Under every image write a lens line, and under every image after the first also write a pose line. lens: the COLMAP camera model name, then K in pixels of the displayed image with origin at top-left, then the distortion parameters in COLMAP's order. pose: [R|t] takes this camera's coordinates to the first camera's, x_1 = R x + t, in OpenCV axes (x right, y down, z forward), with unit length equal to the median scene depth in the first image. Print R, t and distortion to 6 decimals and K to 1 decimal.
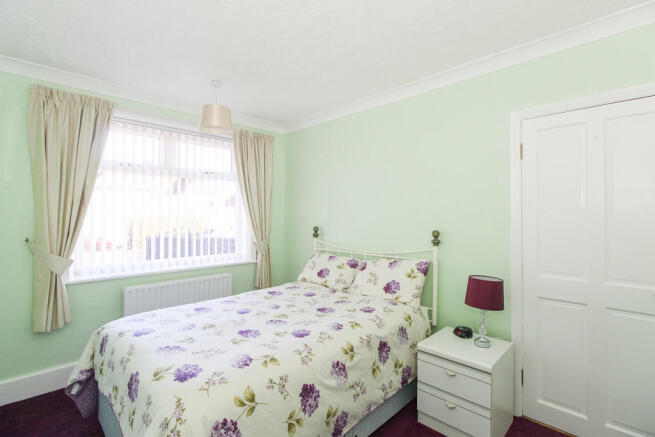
lens RADIAL K [[314.2, 0, 327.5], [0, 314.2, 218.5], [0, 0, 1]] dist [0.000107, -0.000018]
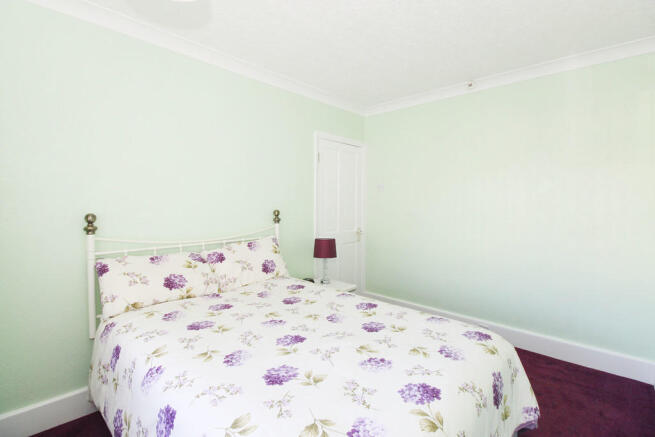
lens RADIAL K [[302.3, 0, 327.5], [0, 302.3, 218.5], [0, 0, 1]] dist [-0.013985, -0.000615]
pose [[-0.023331, -0.062679, 0.997761, -0.786205], [-0.006932, 0.998019, 0.062533, -0.002129], [-0.999704, -0.005458, -0.023720, 0.837240]]
